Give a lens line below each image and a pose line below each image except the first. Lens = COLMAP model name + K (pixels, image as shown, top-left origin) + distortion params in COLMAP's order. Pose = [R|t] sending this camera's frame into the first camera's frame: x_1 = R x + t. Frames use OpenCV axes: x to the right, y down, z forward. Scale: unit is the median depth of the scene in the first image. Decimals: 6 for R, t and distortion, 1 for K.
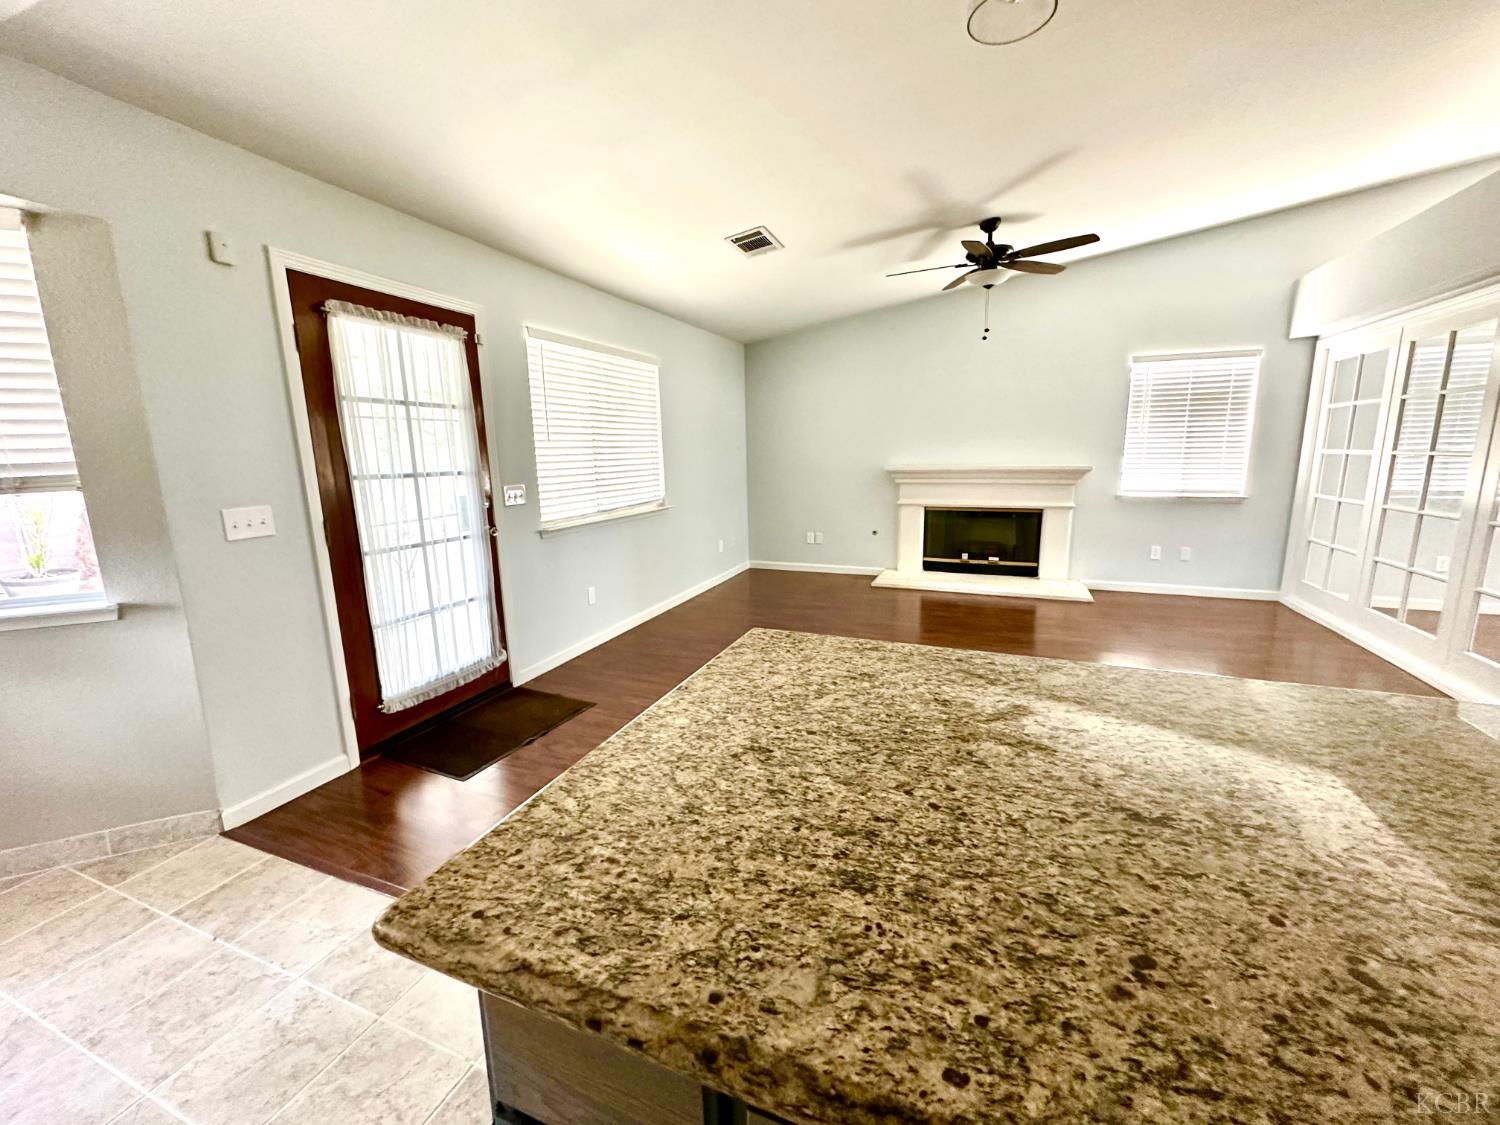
lens RADIAL K [[602.9, 0, 750.5], [0, 602.9, 561.5], [0, 0, 1]] dist [-0.006133, 0.001382]
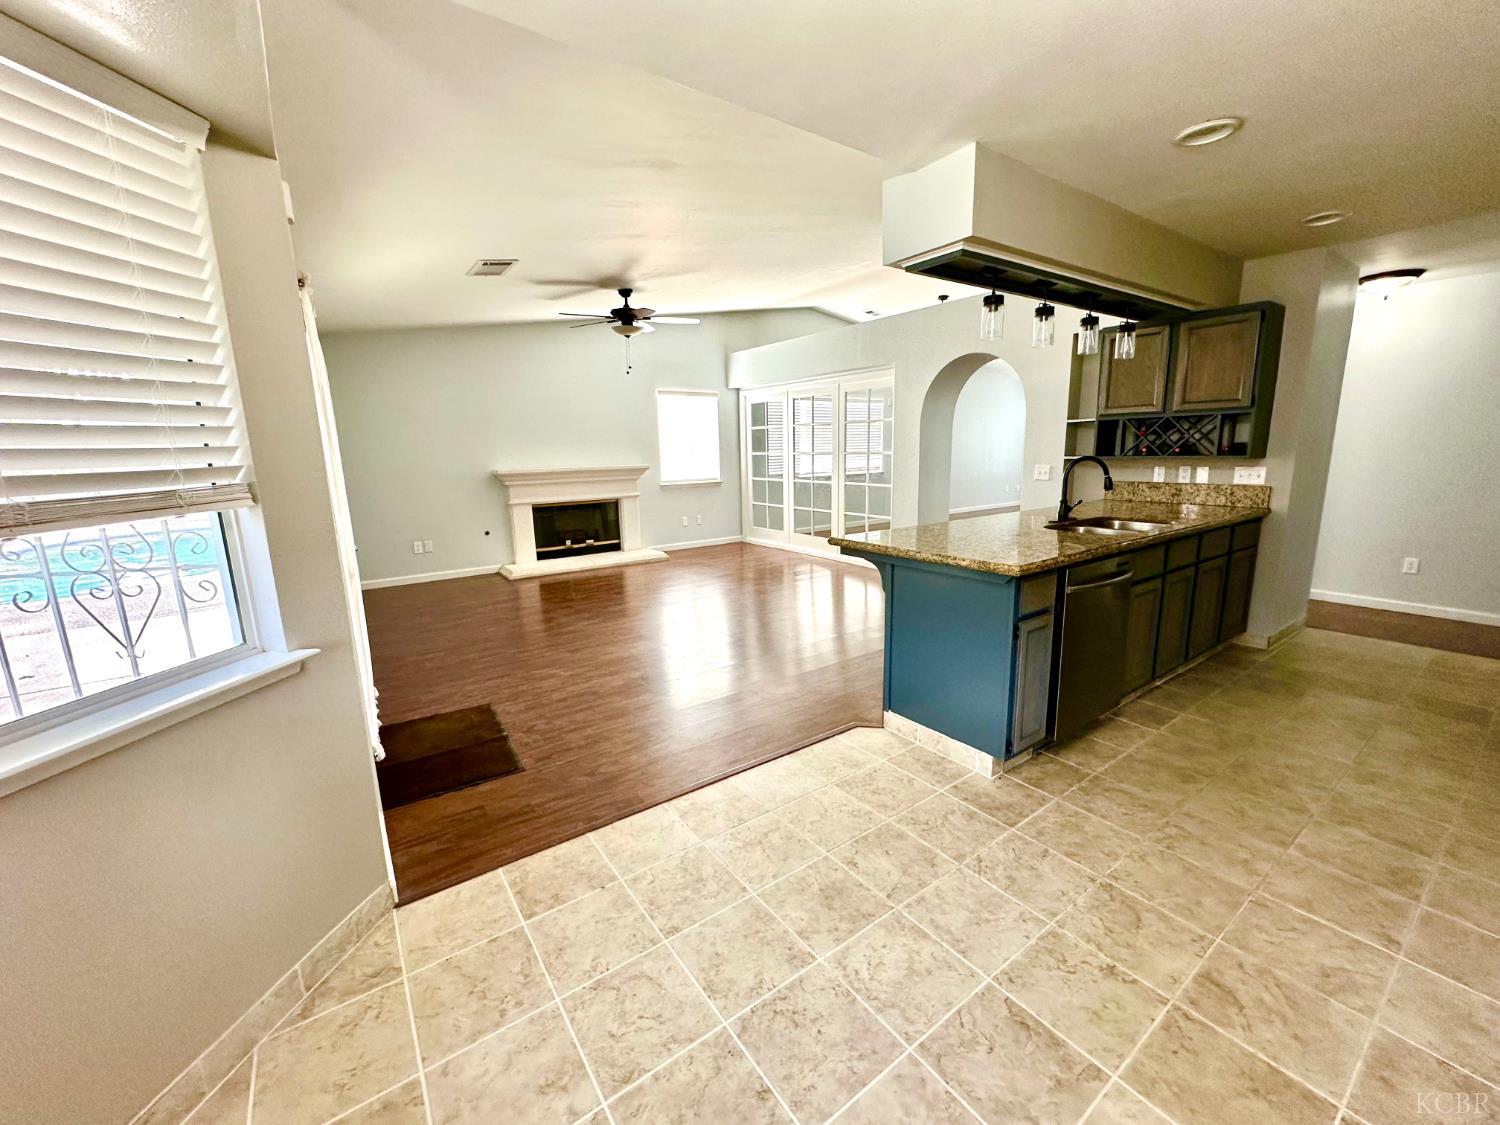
lens RADIAL K [[602.9, 0, 744.0], [0, 602.9, 570.0], [0, 0, 1]] dist [-0.006133, 0.001382]
pose [[0.542406, -0.164260, 0.823902, -1.087939], [0.165347, 0.982390, 0.087003, -0.002410], [-0.823685, 0.089039, 0.560014, 0.073497]]
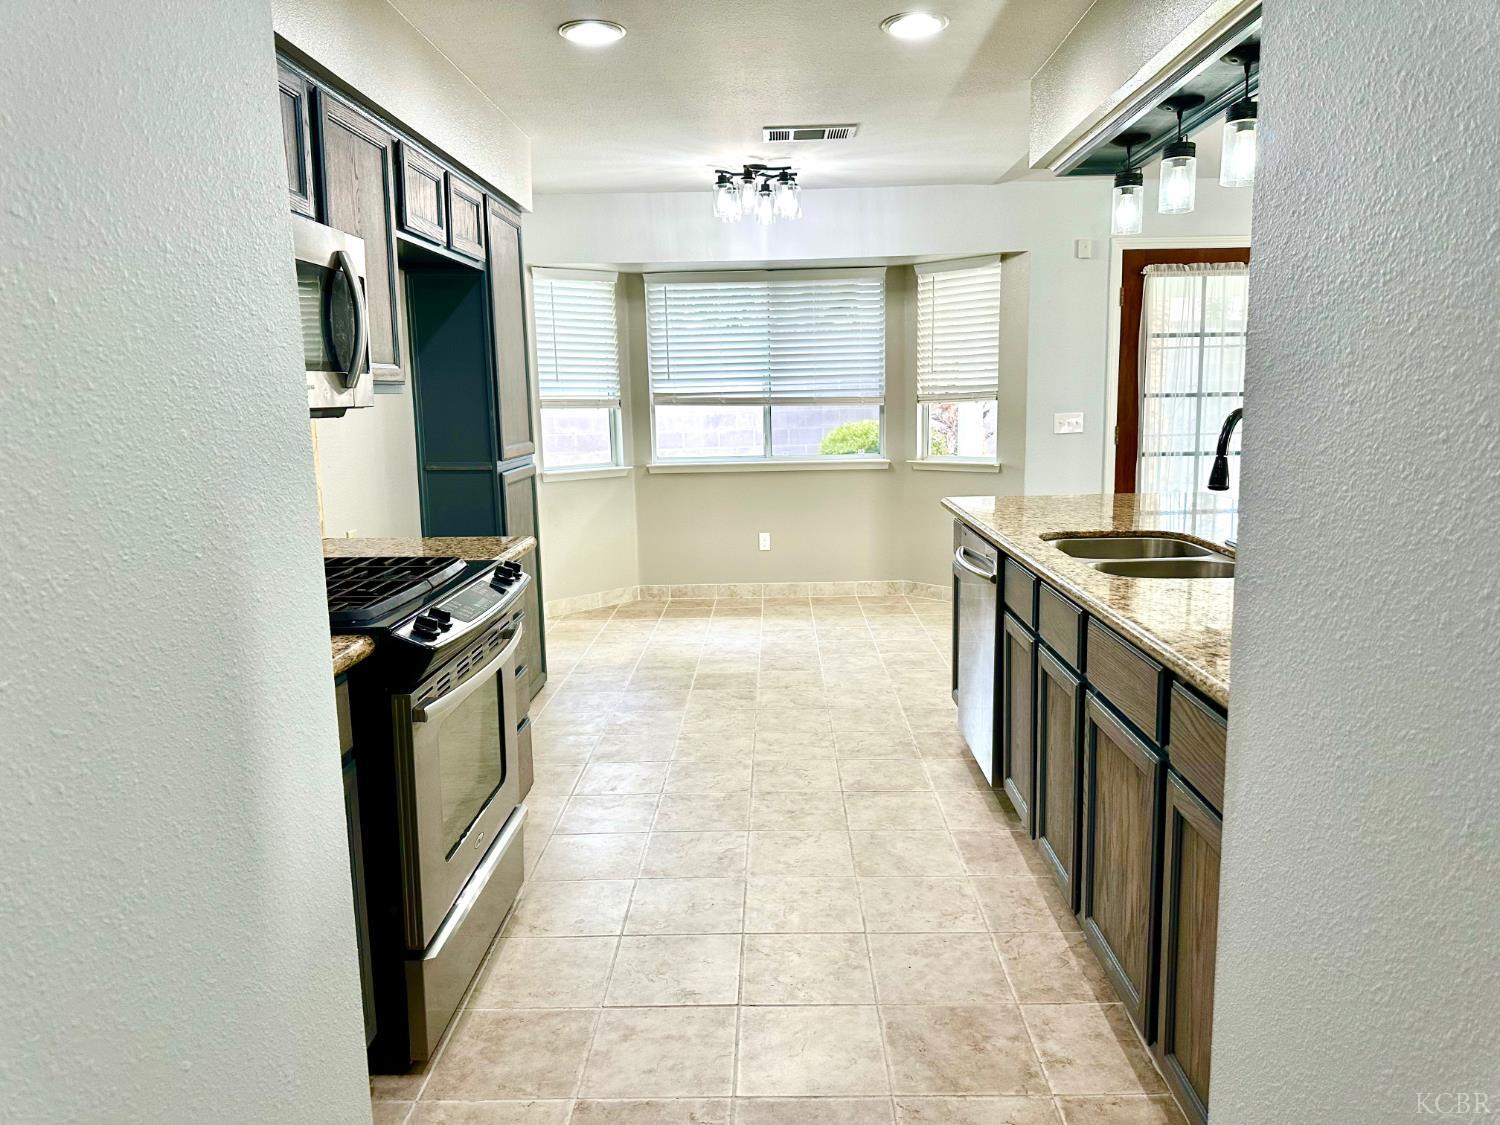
lens RADIAL K [[1059.7, 0, 783.5], [0, 1059.7, 565.6], [0, 0, 1]] dist [0.068211, -0.078361]
pose [[0.373480, 0.157395, -0.914188, 1.308810], [-0.152366, 0.982524, 0.106913, 0.102318], [0.915039, 0.099361, 0.390935, -0.640800]]
